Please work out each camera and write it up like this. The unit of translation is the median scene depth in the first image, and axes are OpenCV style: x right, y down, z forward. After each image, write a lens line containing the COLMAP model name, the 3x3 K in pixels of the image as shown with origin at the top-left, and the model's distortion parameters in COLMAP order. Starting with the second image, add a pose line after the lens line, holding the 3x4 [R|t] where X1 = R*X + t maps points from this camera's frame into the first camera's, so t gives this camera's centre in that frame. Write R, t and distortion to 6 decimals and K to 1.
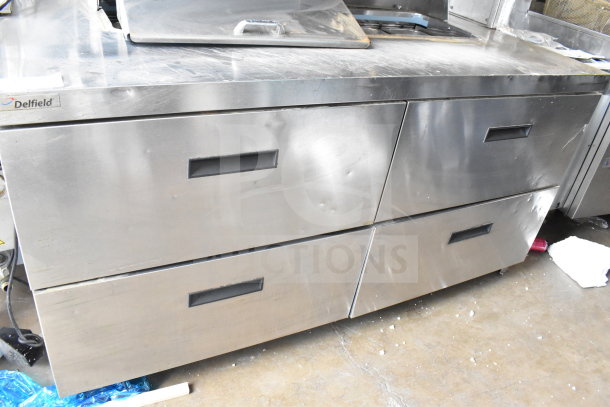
lens RADIAL K [[474.2, 0, 305.0], [0, 474.2, 203.5], [0, 0, 1]] dist [-0.094681, 0.006391]
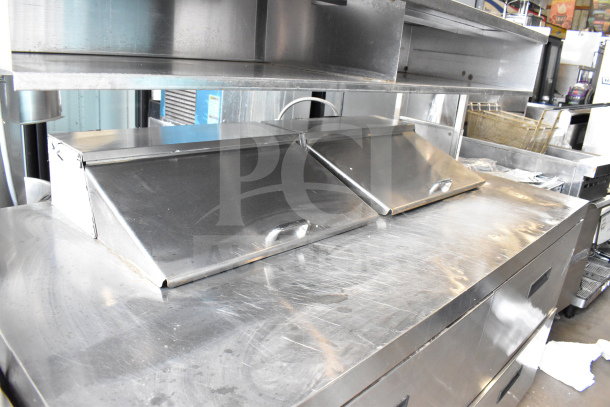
lens RADIAL K [[474.2, 0, 305.0], [0, 474.2, 203.5], [0, 0, 1]] dist [-0.094681, 0.006391]
pose [[0.944450, -0.143969, 0.295443, -0.271212], [0.202218, 0.963200, -0.177069, -0.214709], [-0.259078, 0.226976, 0.938808, 0.146840]]
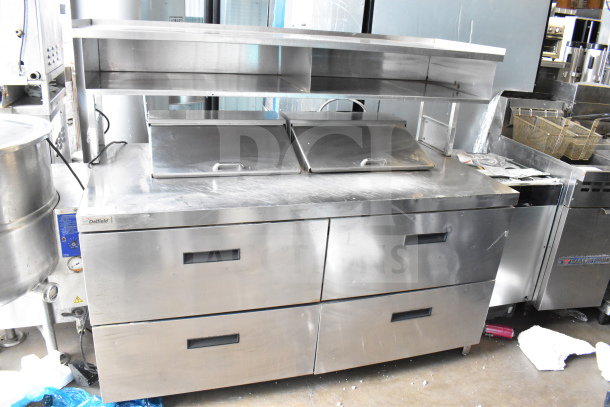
lens RADIAL K [[474.2, 0, 305.0], [0, 474.2, 203.5], [0, 0, 1]] dist [-0.094681, 0.006391]
pose [[0.983045, 0.003532, -0.183332, 0.306725], [-0.040318, 0.979510, -0.197318, 0.031244], [0.178879, 0.201364, 0.963045, -0.373578]]
